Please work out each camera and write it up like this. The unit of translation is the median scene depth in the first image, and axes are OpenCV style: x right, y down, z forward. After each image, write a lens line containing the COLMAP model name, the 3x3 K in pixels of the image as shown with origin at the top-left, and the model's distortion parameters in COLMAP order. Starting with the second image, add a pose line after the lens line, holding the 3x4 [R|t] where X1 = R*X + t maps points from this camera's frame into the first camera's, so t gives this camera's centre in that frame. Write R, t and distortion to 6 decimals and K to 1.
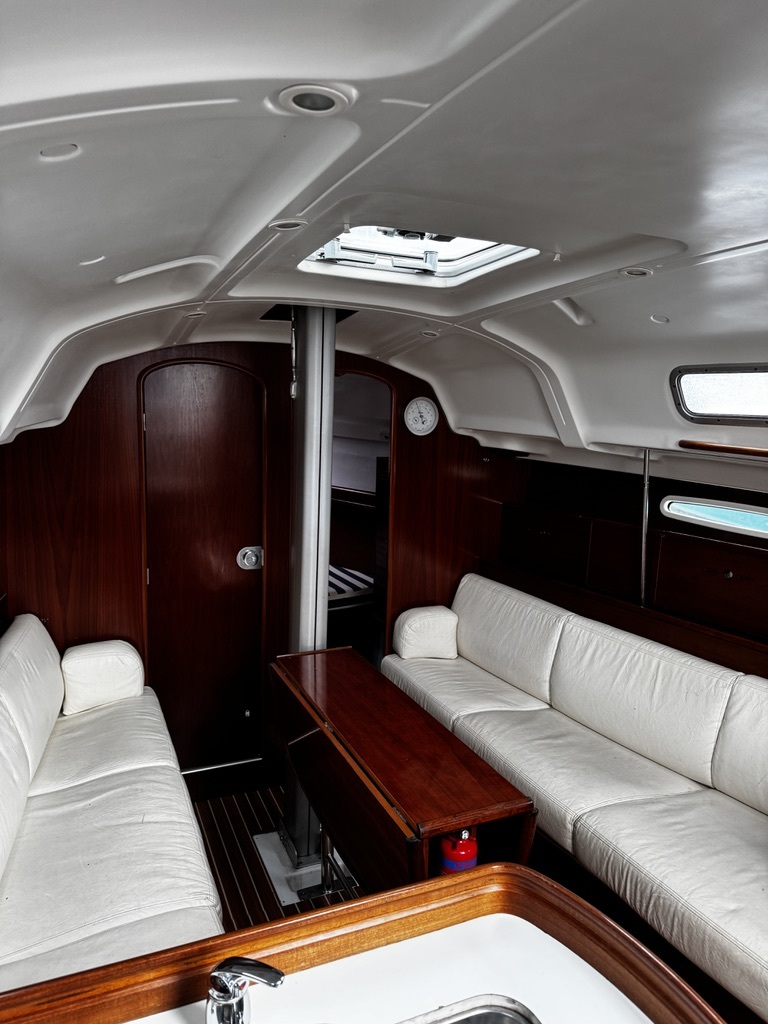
lens RADIAL K [[699.8, 0, 384.8], [0, 699.8, 514.2], [0, 0, 1]] dist [0.083749, -0.147861]
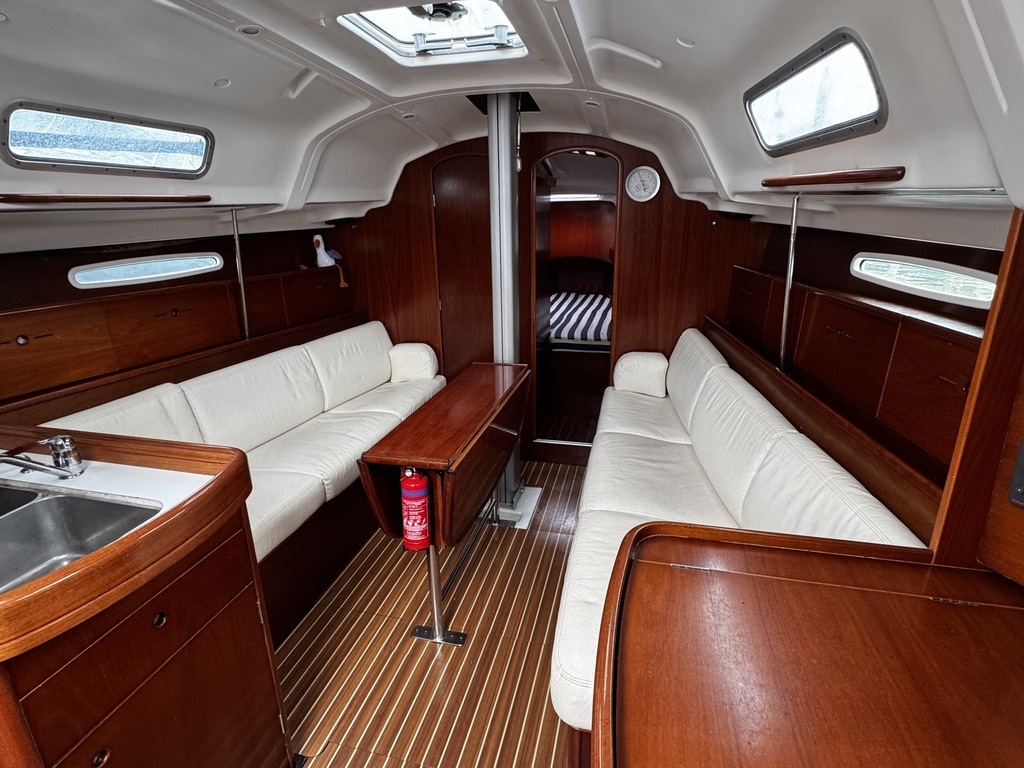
lens RADIAL K [[524.8, 0, 505.9], [0, 524.8, 384.0], [0, 0, 1]] dist [-0.002129, -0.001153]
pose [[0.789425, 0.149518, -0.595359, 0.506330], [-0.051207, 0.982542, 0.178857, 0.046546], [0.611708, -0.110708, 0.783299, 0.179136]]
